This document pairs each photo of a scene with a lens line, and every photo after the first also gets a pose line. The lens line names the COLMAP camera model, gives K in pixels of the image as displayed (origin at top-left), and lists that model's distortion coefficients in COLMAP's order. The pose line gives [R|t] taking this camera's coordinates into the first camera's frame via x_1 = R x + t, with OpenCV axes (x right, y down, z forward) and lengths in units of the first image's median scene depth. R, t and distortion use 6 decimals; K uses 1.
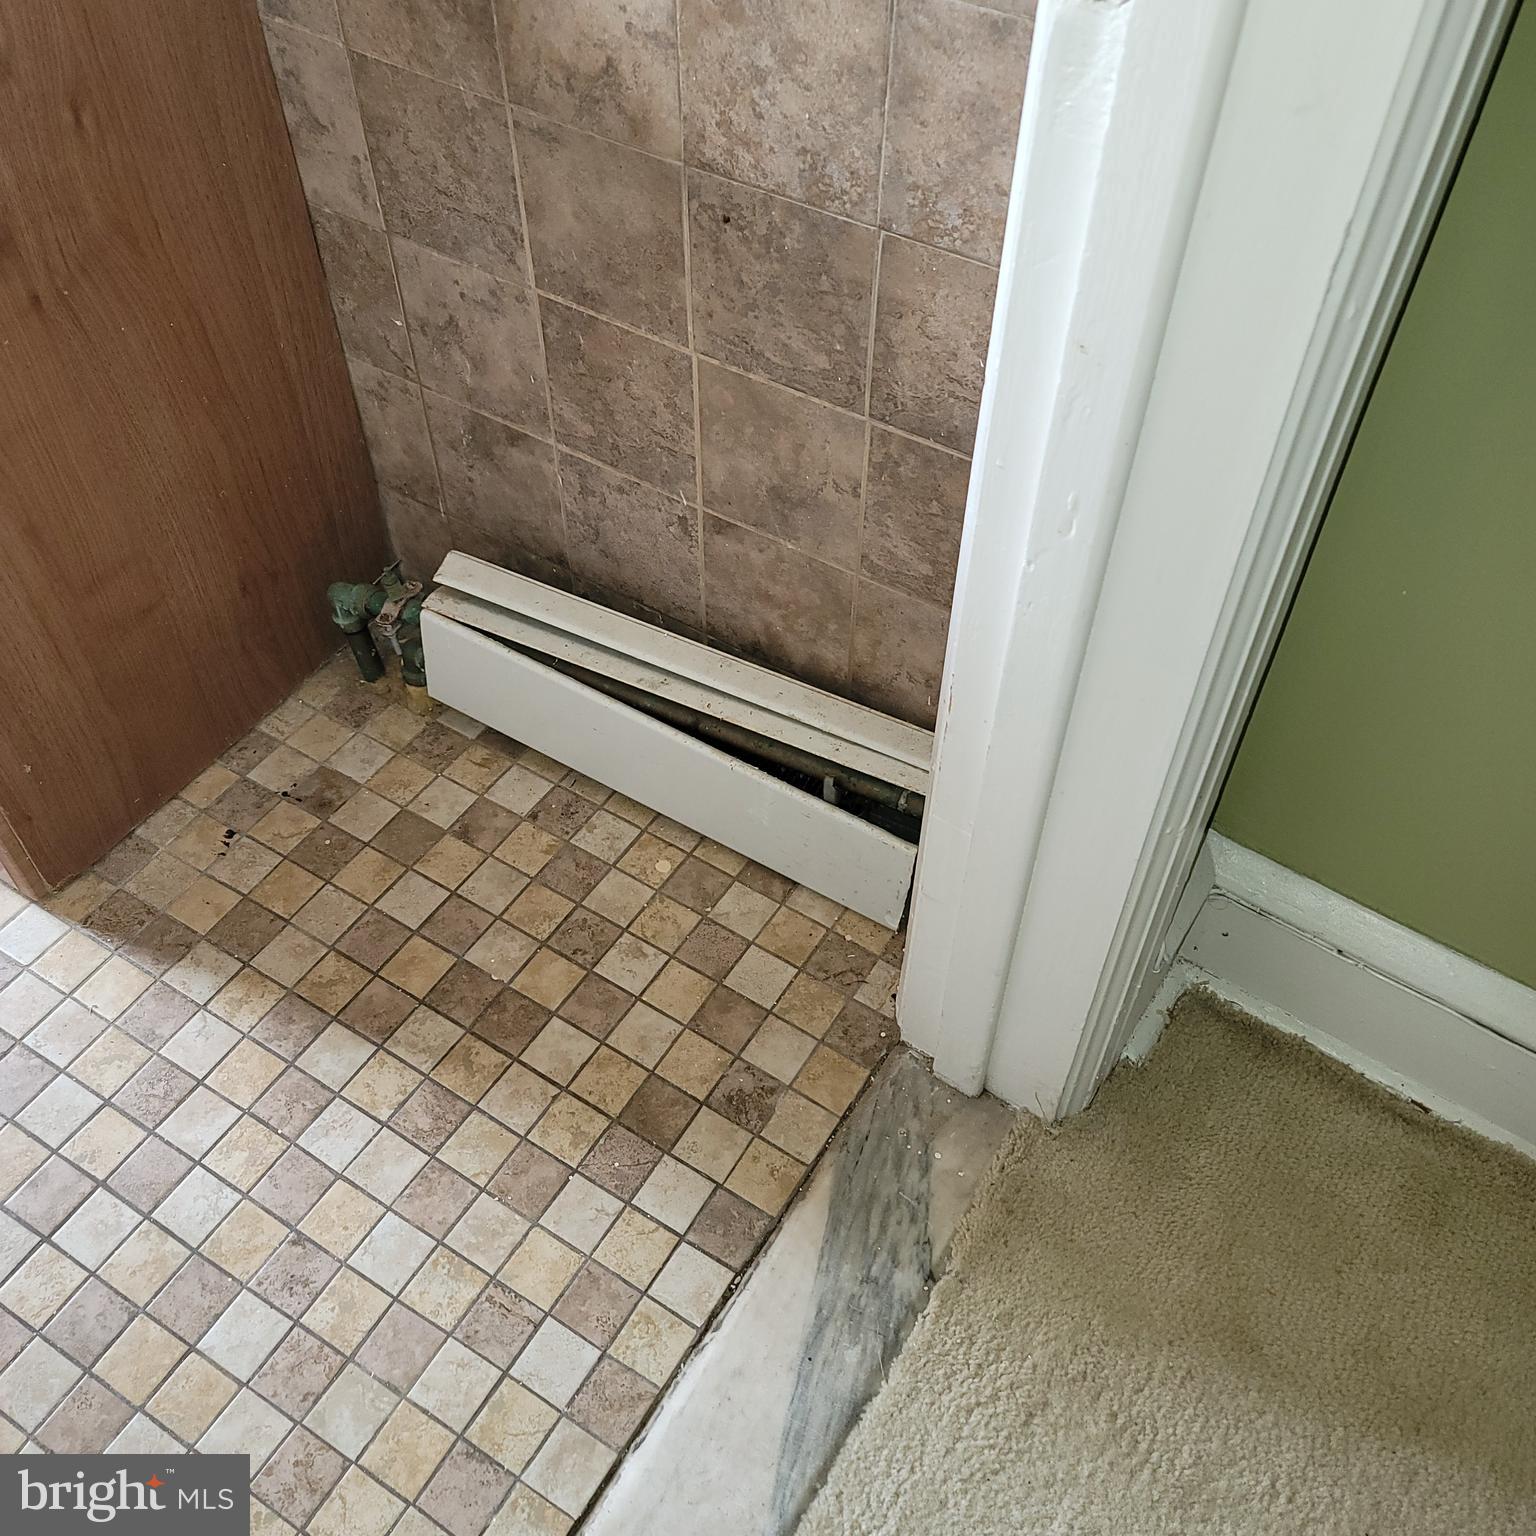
lens RADIAL K [[1511.1, 0, 765.6], [0, 1511.1, 783.8], [0, 0, 1]] dist [0.056640, -0.015940]
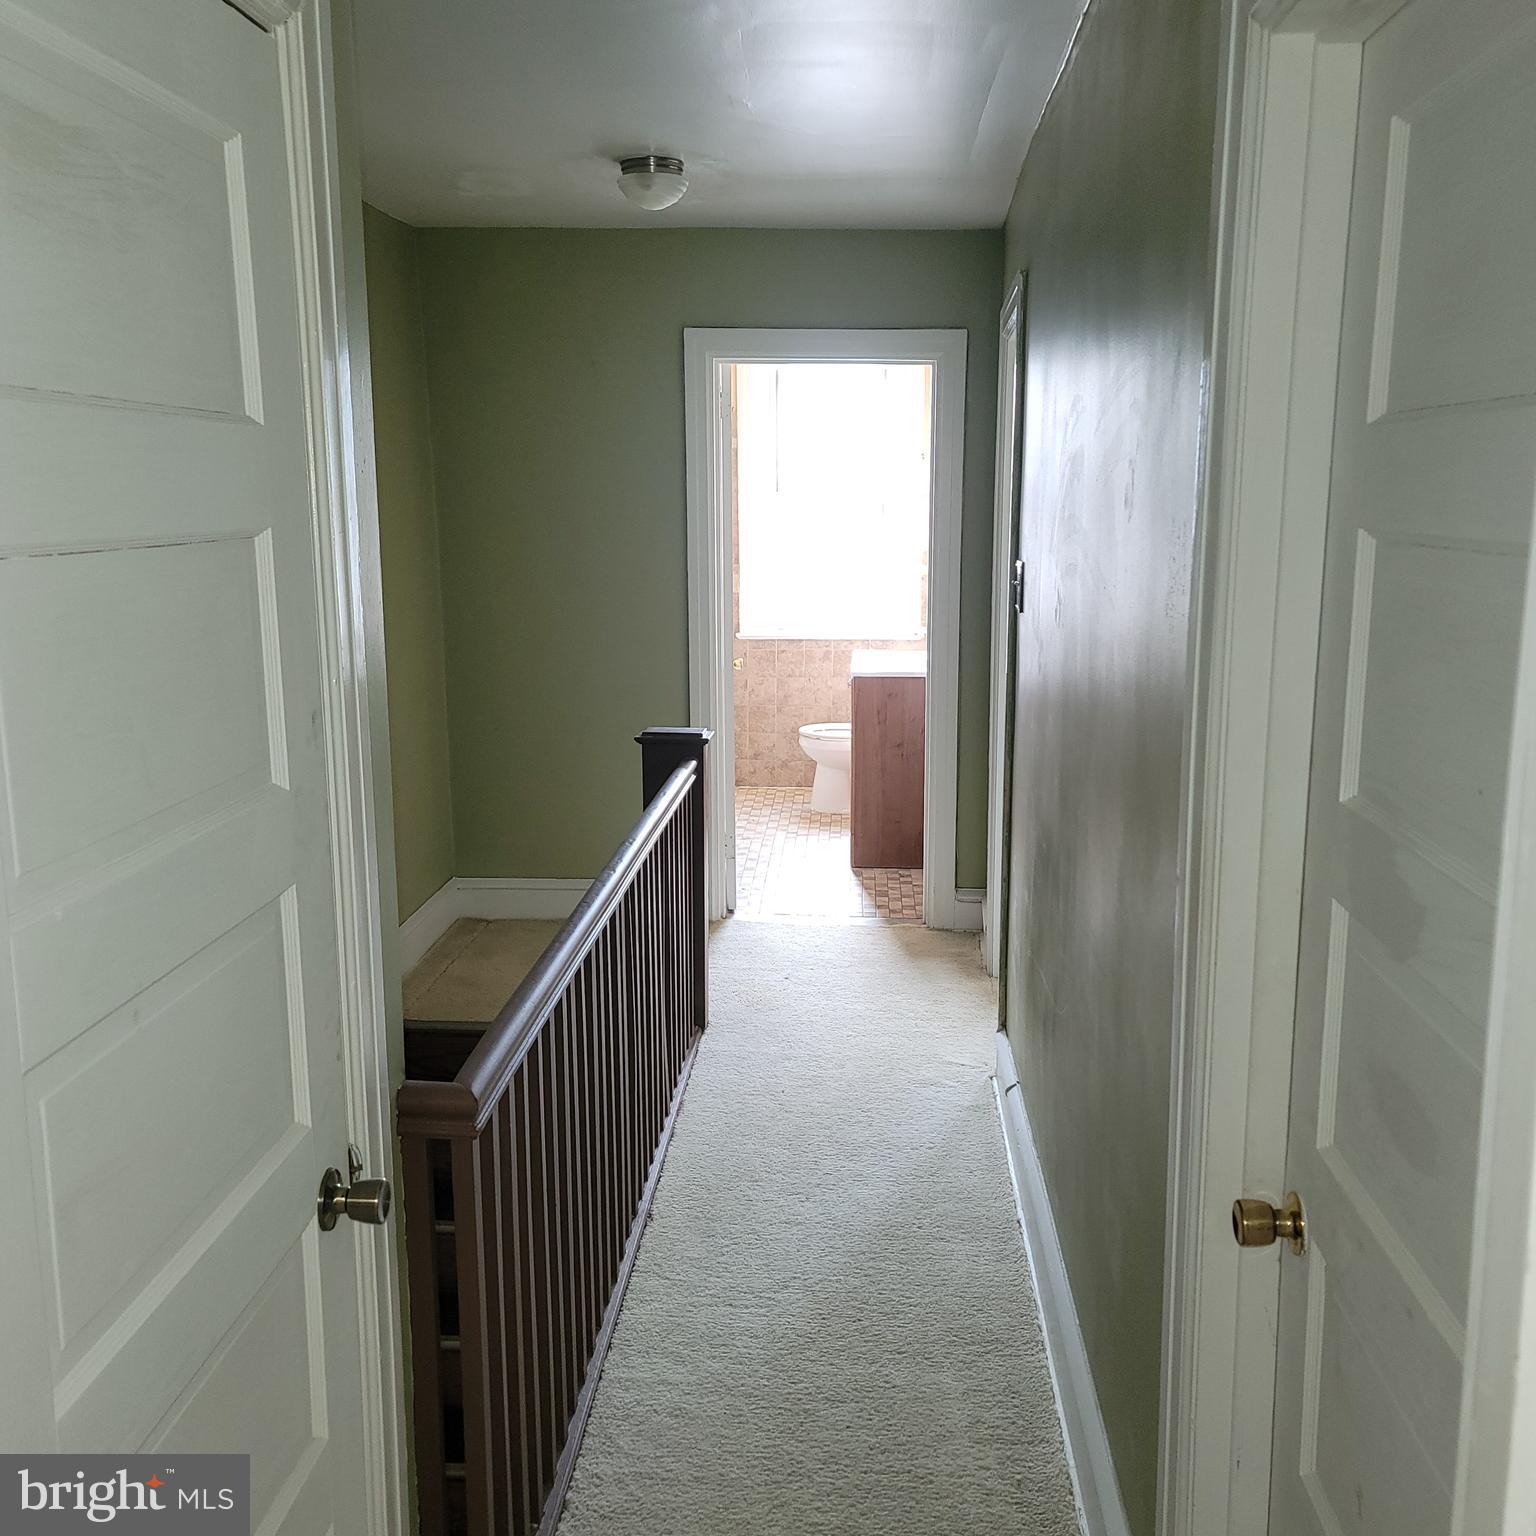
lens RADIAL K [[1511.1, 0, 765.6], [0, 1511.1, 783.8], [0, 0, 1]] dist [0.056640, -0.015940]
pose [[0.476961, 0.160320, -0.864179, 3.512151], [-0.673738, 0.698103, -0.242342, 1.242184], [0.564434, 0.697818, 0.440981, -1.458035]]
